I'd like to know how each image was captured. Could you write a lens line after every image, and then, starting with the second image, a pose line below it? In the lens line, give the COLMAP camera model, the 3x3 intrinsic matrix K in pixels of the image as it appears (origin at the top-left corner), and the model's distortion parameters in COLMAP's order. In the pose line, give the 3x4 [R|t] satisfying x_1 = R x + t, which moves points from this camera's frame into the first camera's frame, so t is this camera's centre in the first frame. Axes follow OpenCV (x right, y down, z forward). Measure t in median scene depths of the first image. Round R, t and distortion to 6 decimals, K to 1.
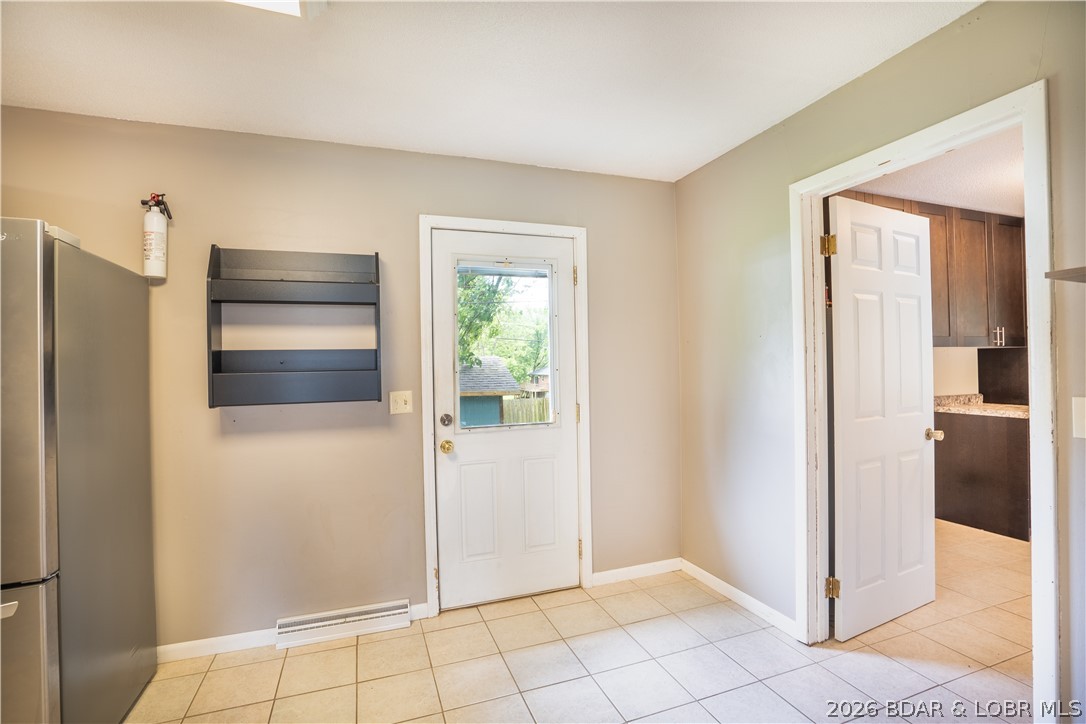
lens RADIAL K [[510.4, 0, 543.5], [0, 510.4, 372.1], [0, 0, 1]] dist [-0.019912, 0.000395]
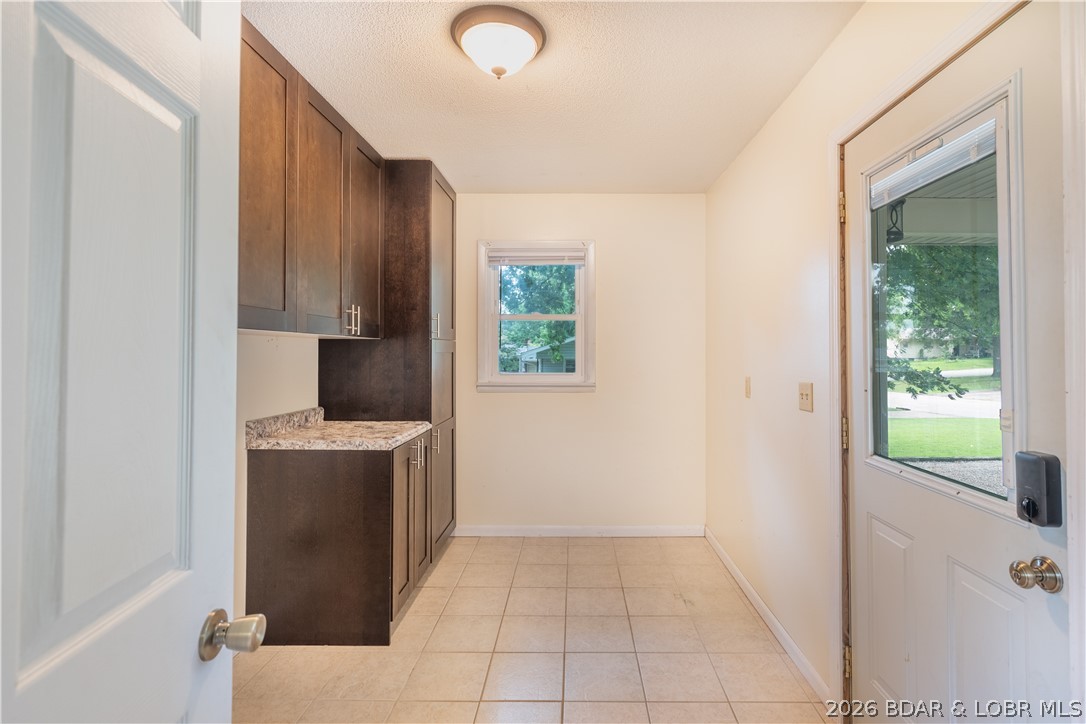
lens RADIAL K [[491.5, 0, 563.4], [0, 491.5, 349.6], [0, 0, 1]] dist [0.000687, 0.000324]
pose [[0.342863, 0.030917, 0.938876, 0.416615], [-0.011079, 0.999522, -0.028868, -0.018921], [-0.939320, -0.000504, 0.343042, 0.538545]]
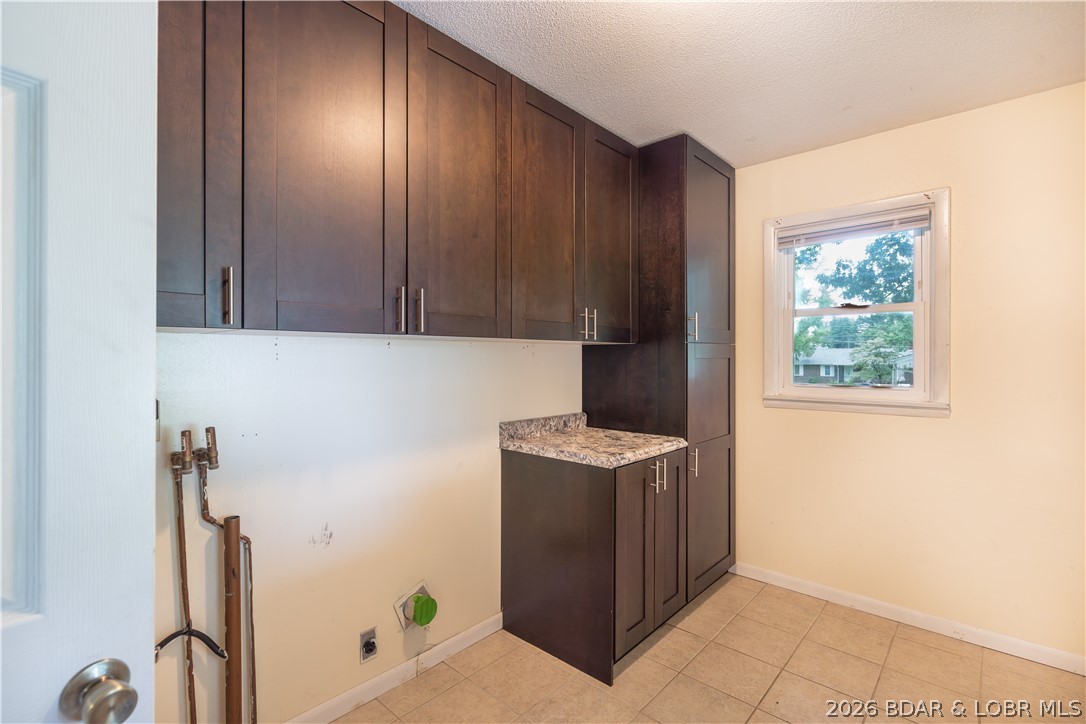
lens RADIAL K [[471.7, 0, 581.8], [0, 471.7, 362.0], [0, 0, 1]] dist [-0.001846, 0.000264]
pose [[0.870657, 0.019382, 0.491509, 0.625620], [-0.020788, 0.999781, -0.002601, -0.024727], [-0.491451, -0.007953, 0.870869, 0.515112]]
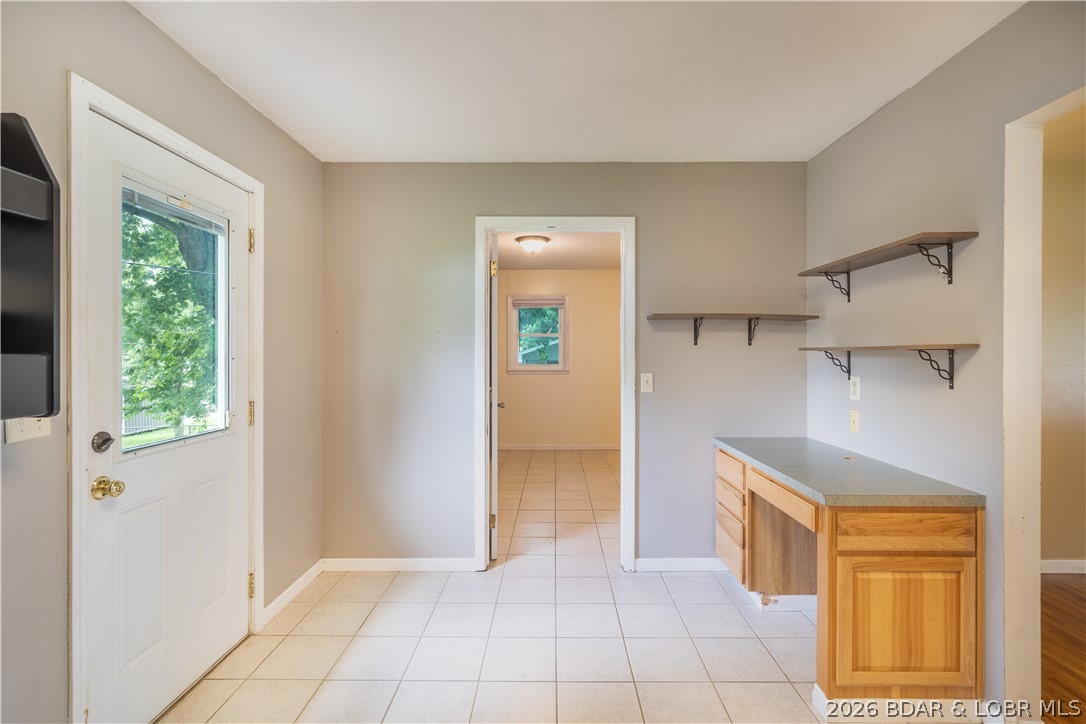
lens RADIAL K [[502.7, 0, 546.8], [0, 502.7, 359.5], [0, 0, 1]] dist [-0.029389, 0.000838]
pose [[0.349748, 0.010986, 0.936779, -0.405614], [0.004729, 0.999898, -0.013491, 0.007234], [-0.936832, 0.009149, 0.349660, 0.248723]]
